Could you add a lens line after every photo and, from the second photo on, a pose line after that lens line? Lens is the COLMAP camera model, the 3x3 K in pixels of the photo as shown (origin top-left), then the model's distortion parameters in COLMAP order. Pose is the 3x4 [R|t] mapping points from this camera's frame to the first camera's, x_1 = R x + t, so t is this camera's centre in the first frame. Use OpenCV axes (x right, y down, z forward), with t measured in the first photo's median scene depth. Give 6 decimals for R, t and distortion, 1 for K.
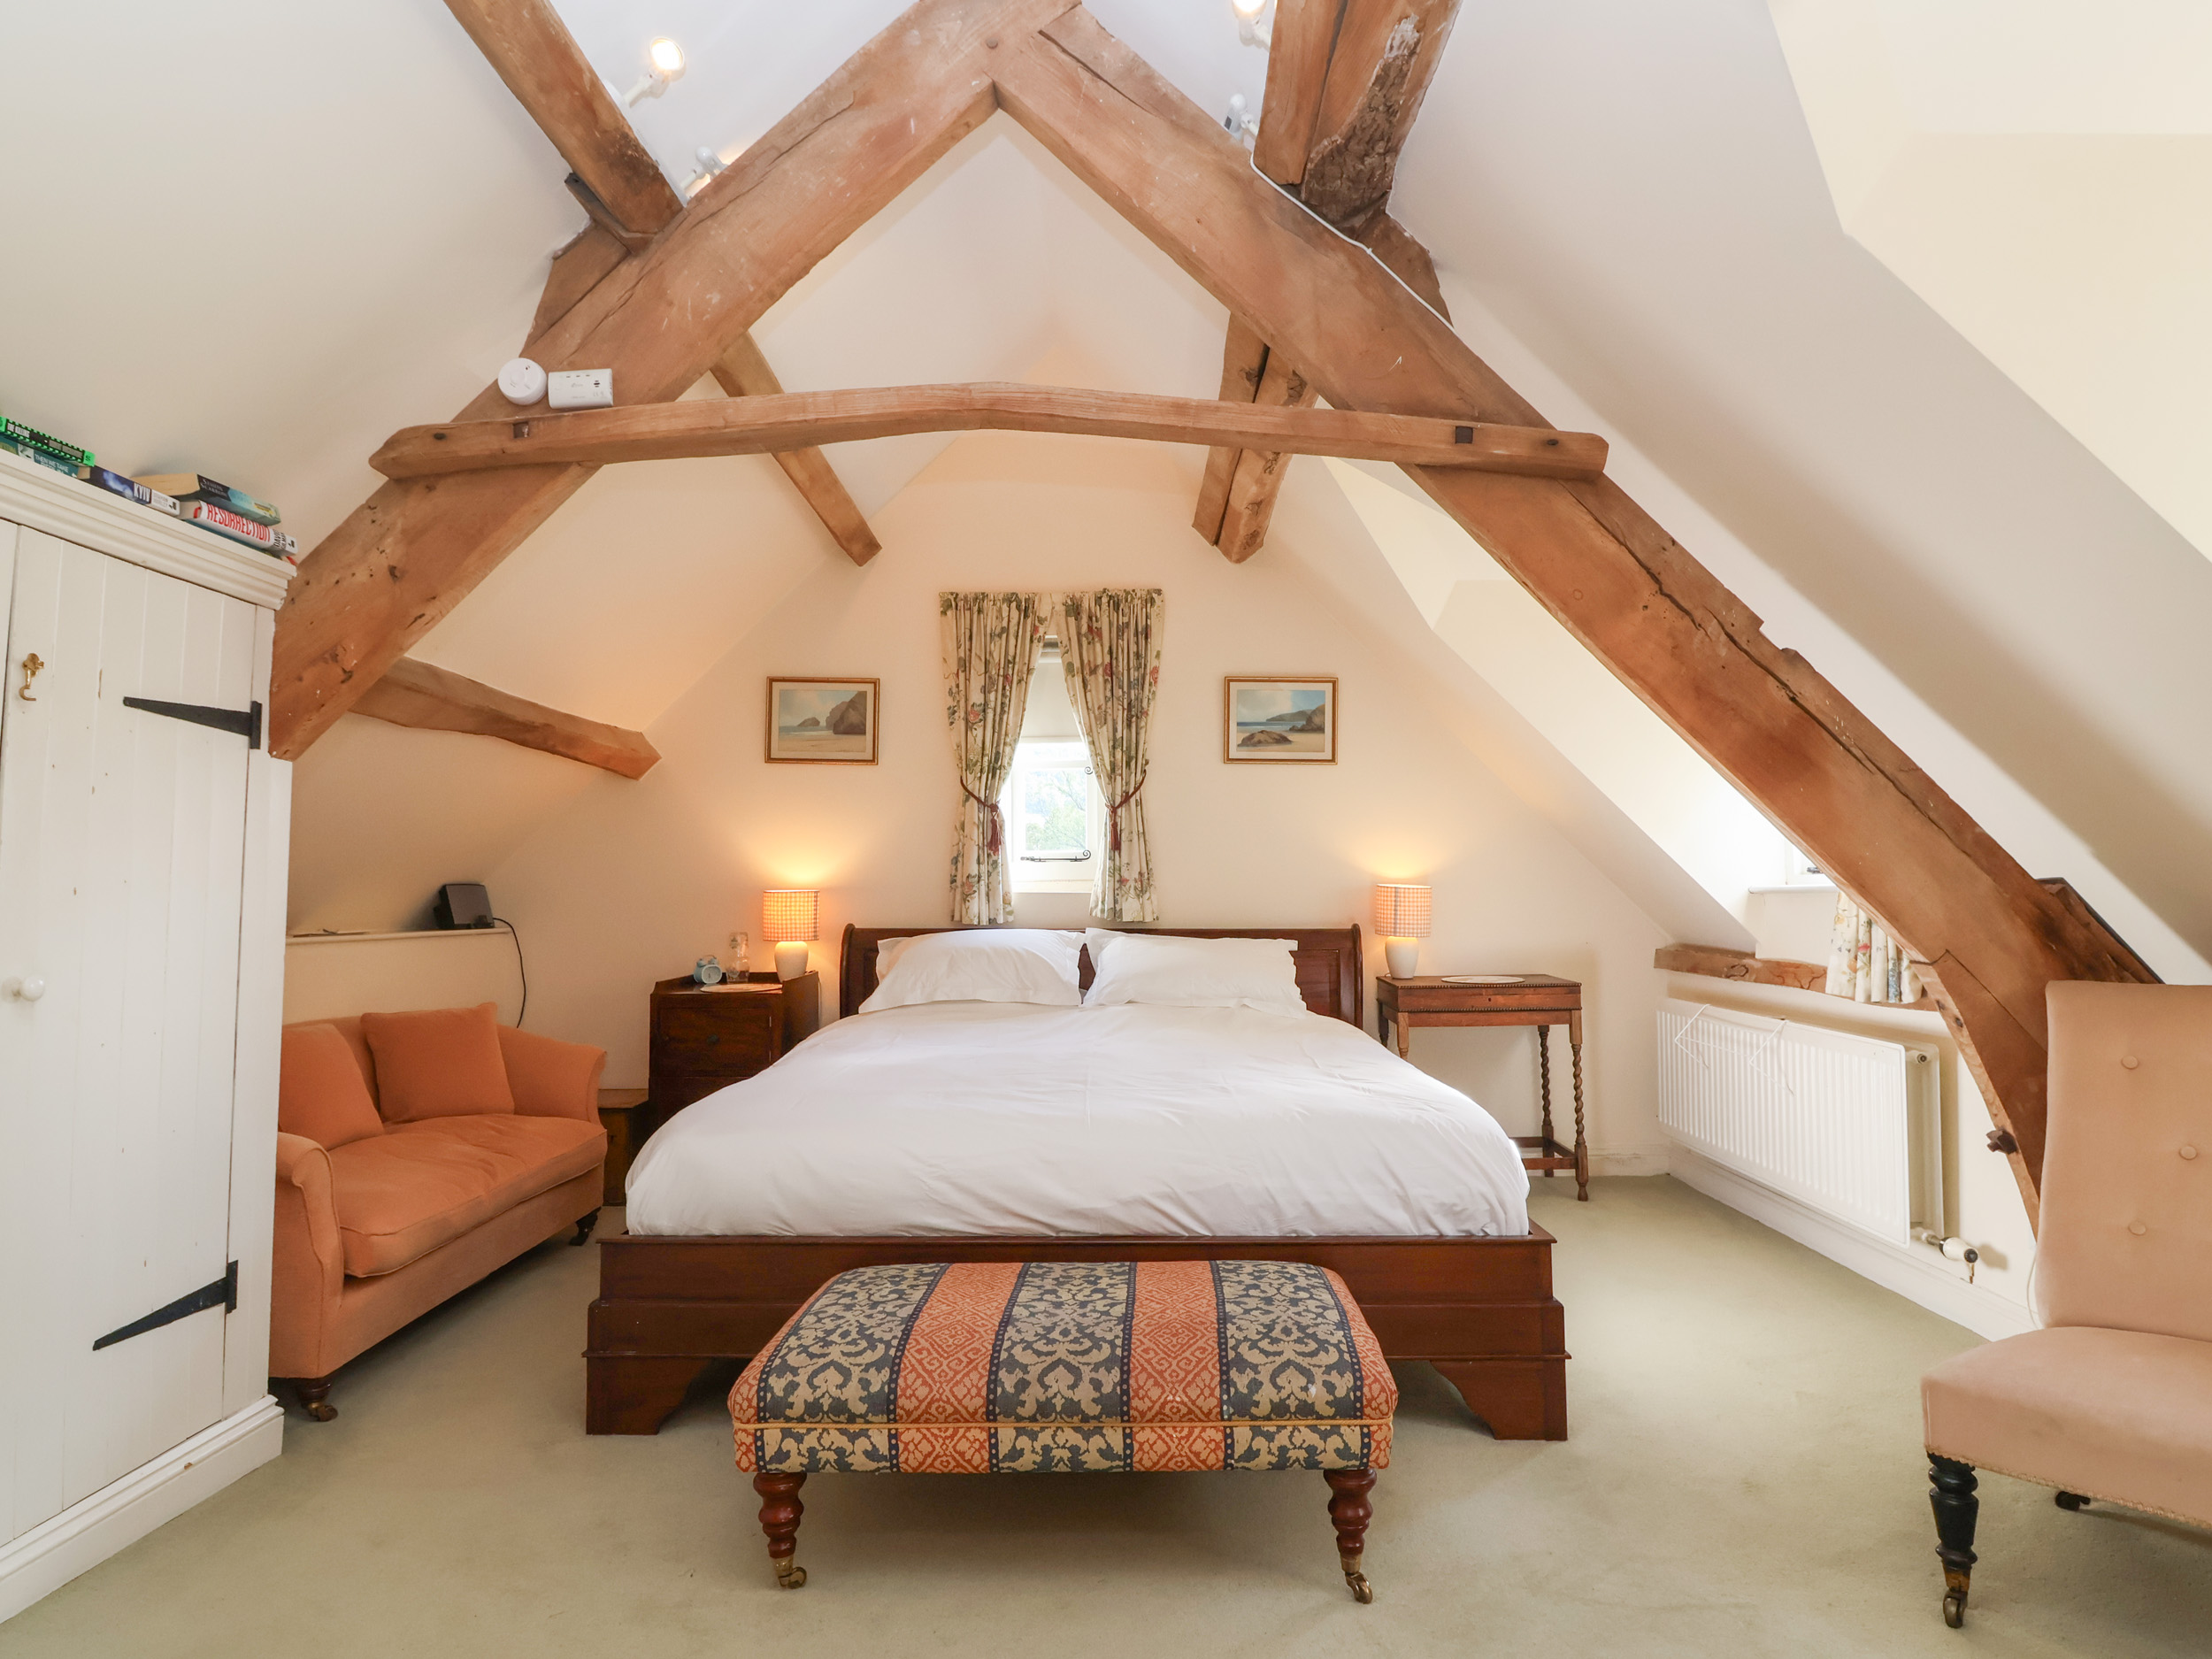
lens RADIAL K [[1227.8, 0, 1126.6], [0, 1227.8, 808.0], [0, 0, 1]] dist [0.004605, -0.018121]
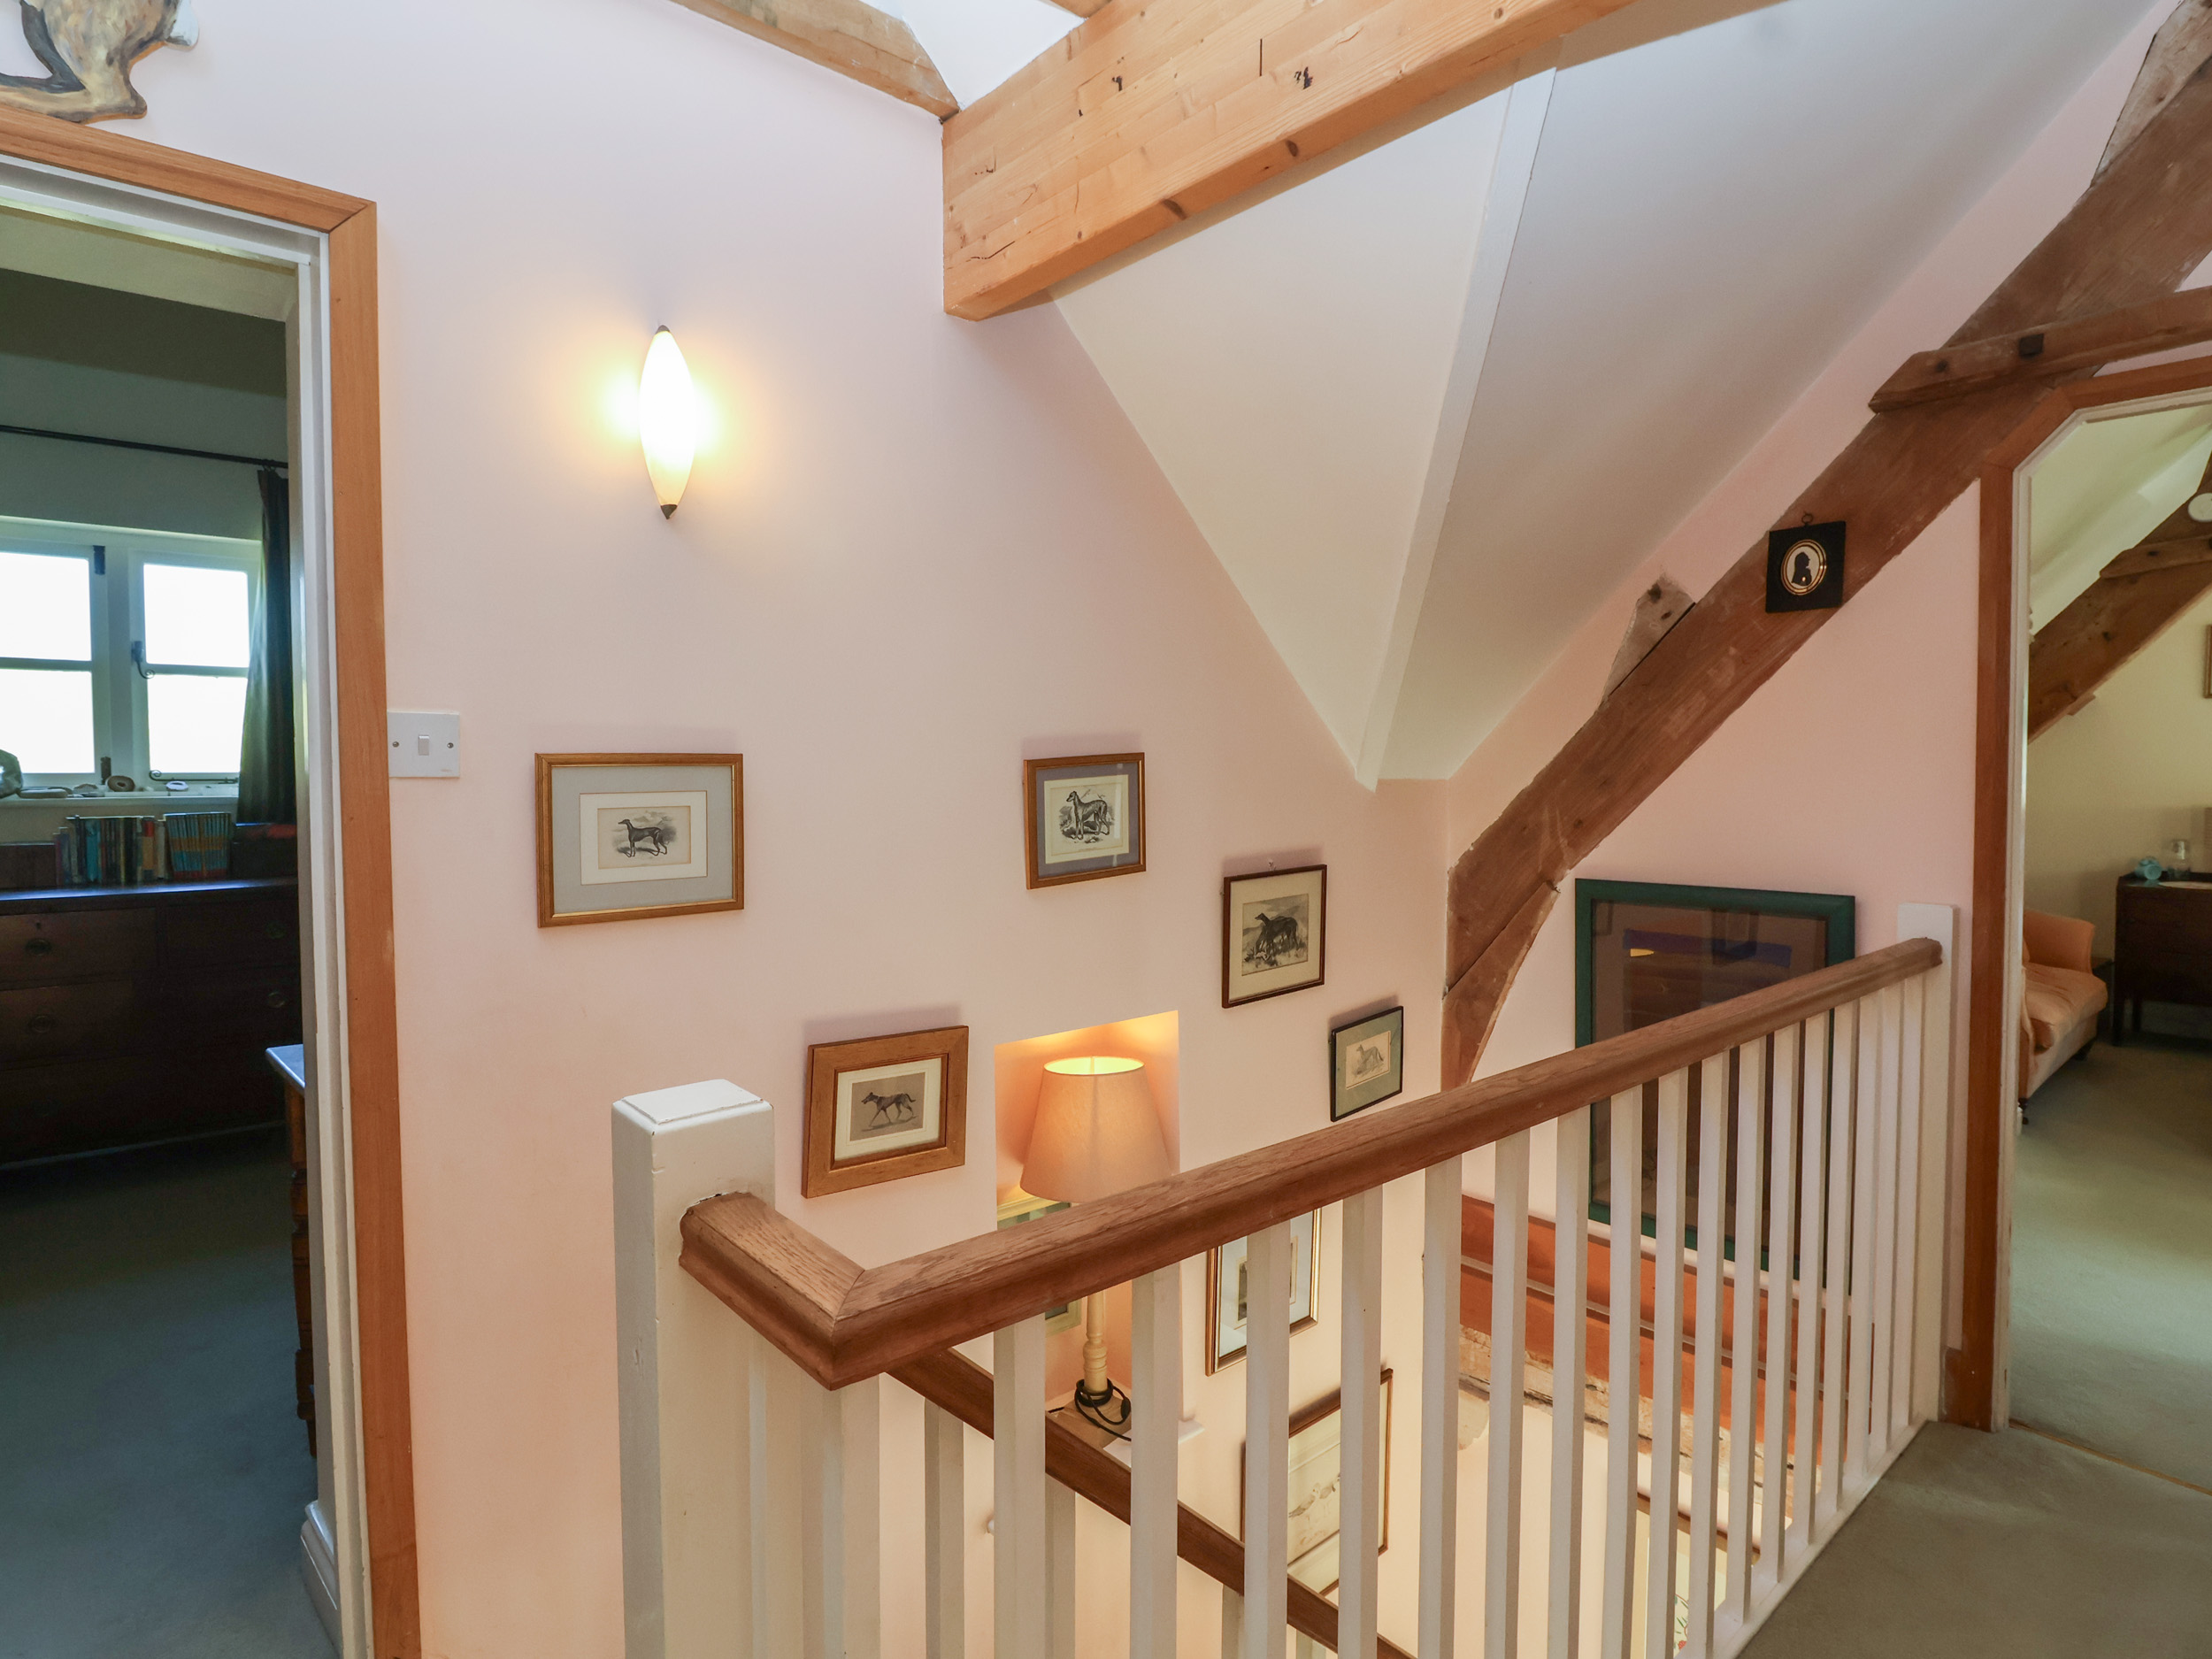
lens RADIAL K [[1227.8, 0, 1126.6], [0, 1227.8, 808.0], [0, 0, 1]] dist [0.004605, -0.018121]
pose [[0.680337, 0.023402, -0.732526, -0.141542], [0.056310, 0.994867, 0.084080, -0.086845], [0.730733, -0.098451, 0.675527, -0.555344]]
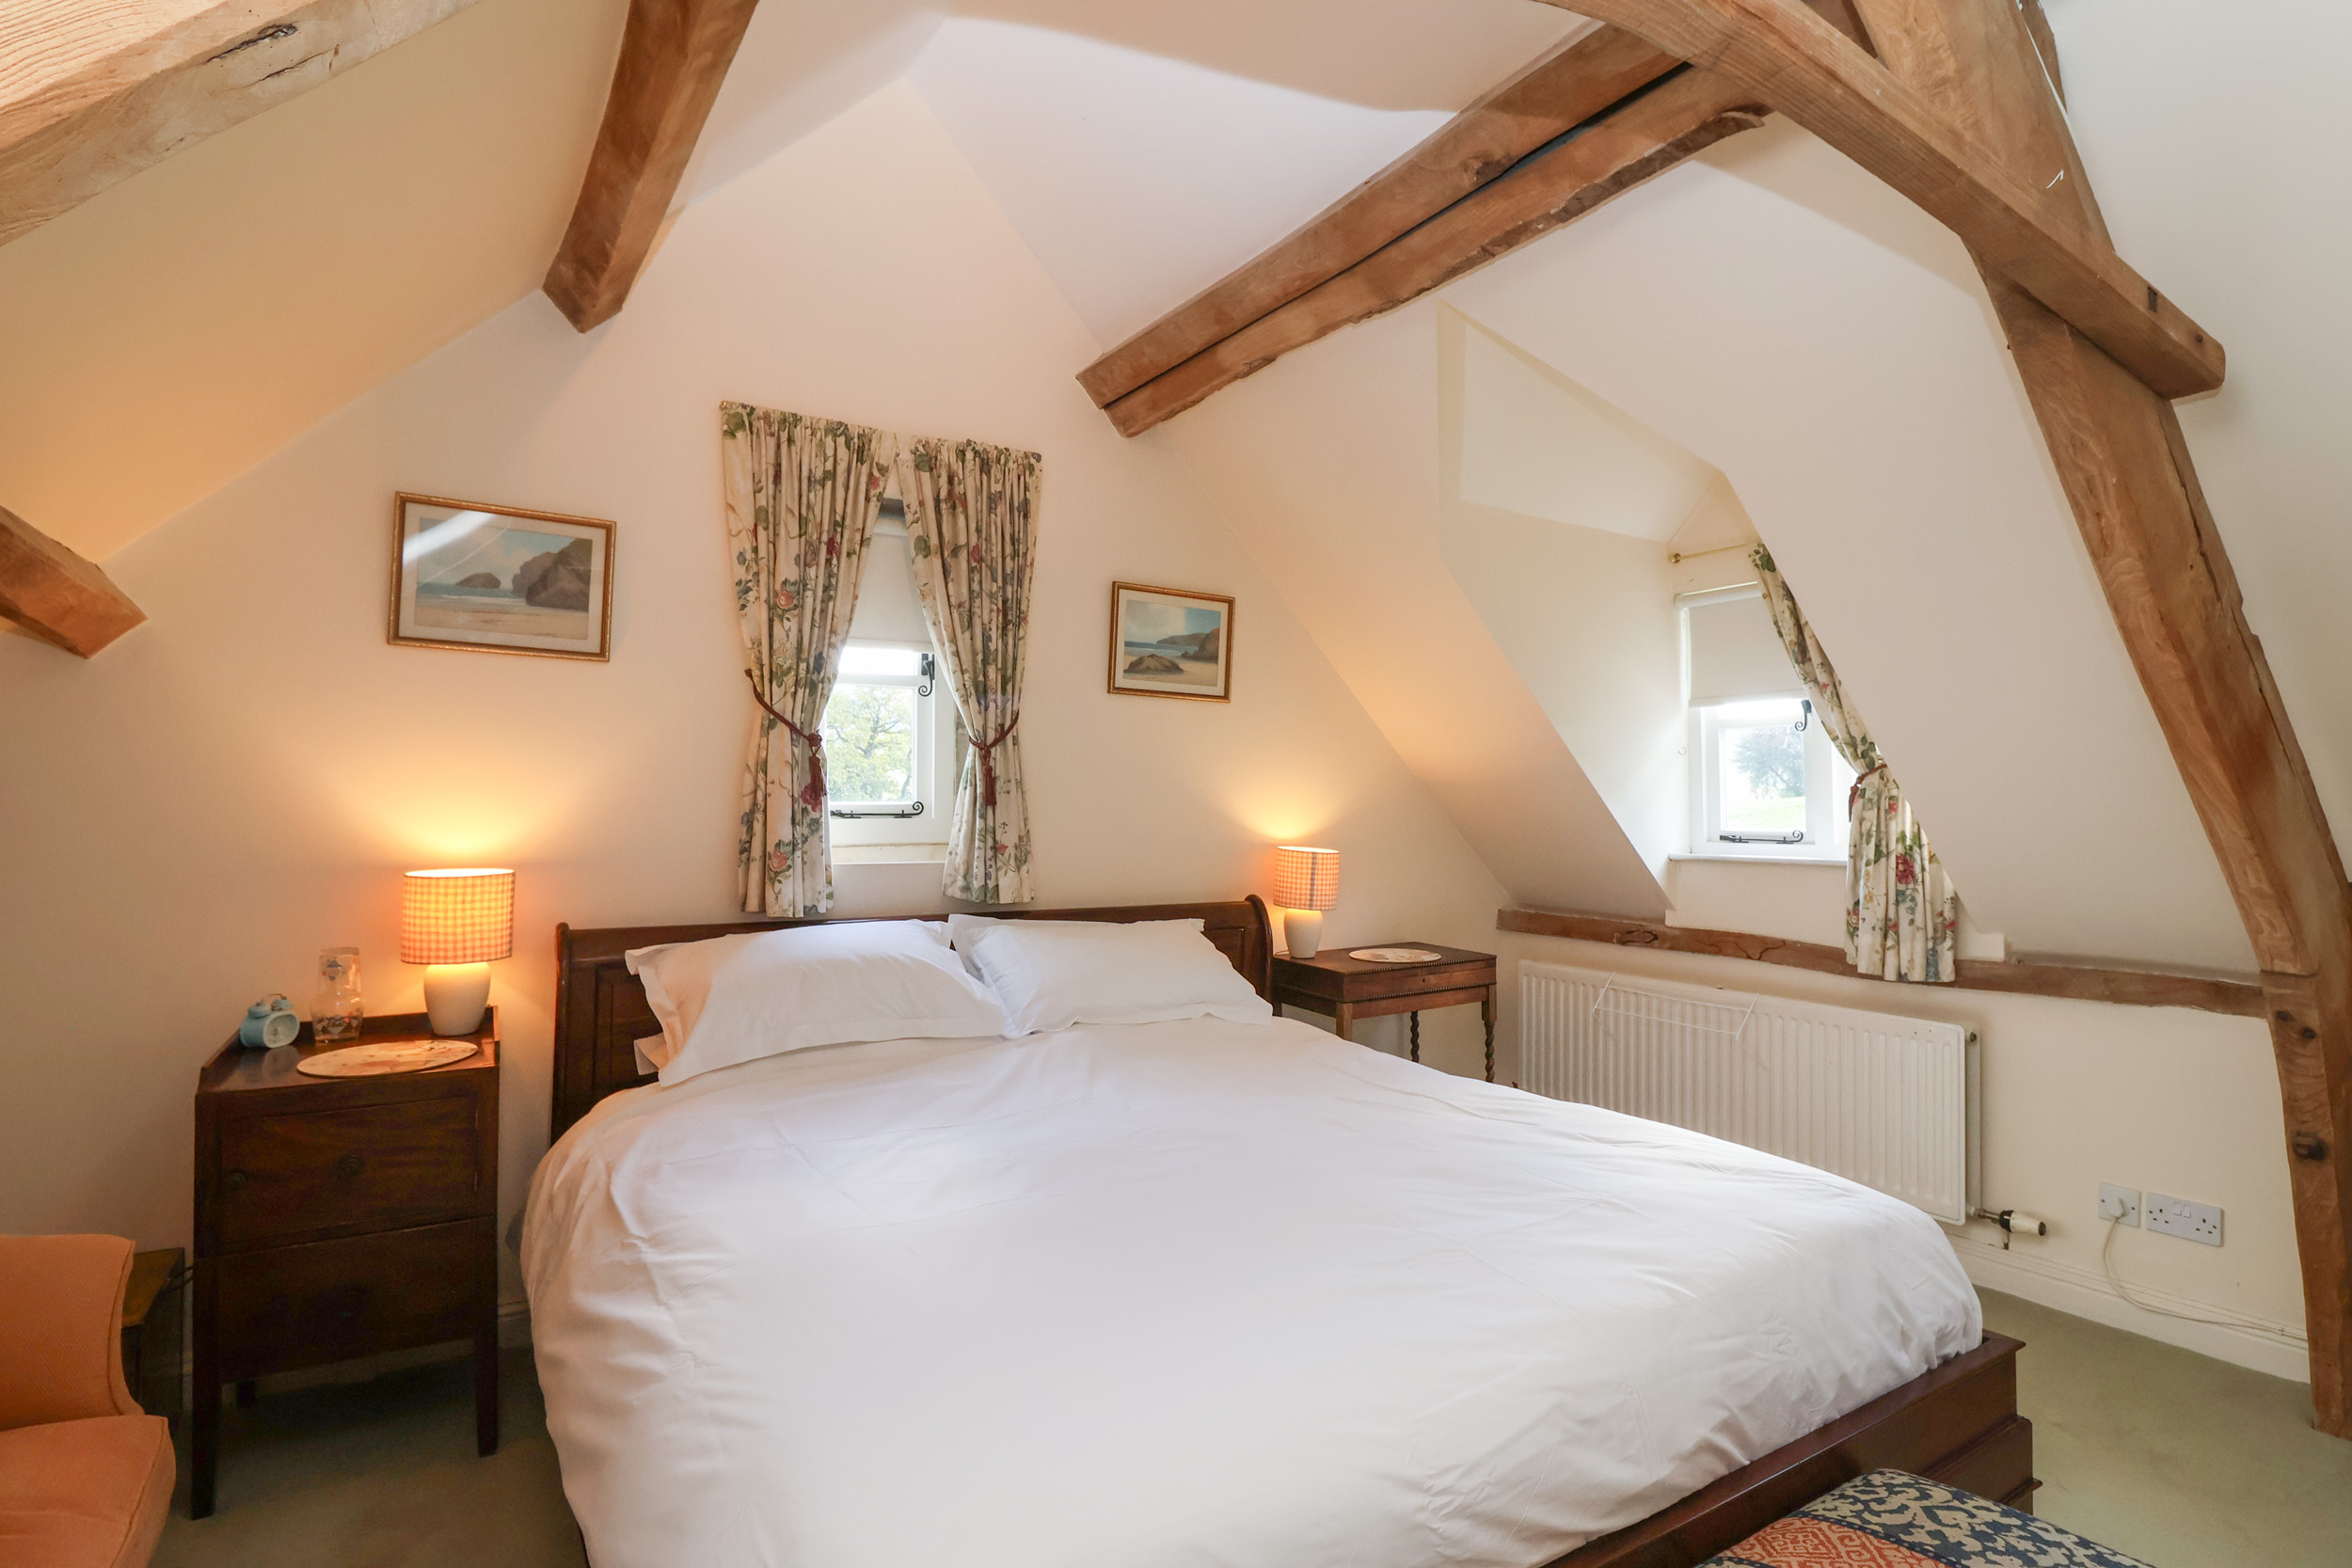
lens RADIAL K [[1159.9, 0, 1176.1], [0, 1159.9, 758.7], [0, 0, 1]] dist [-0.004869, -0.000632]
pose [[0.840081, 0.028108, 0.541733, -0.281656], [-0.043913, 0.998903, 0.016268, -0.008727], [-0.540681, -0.037456, 0.840393, 0.361431]]
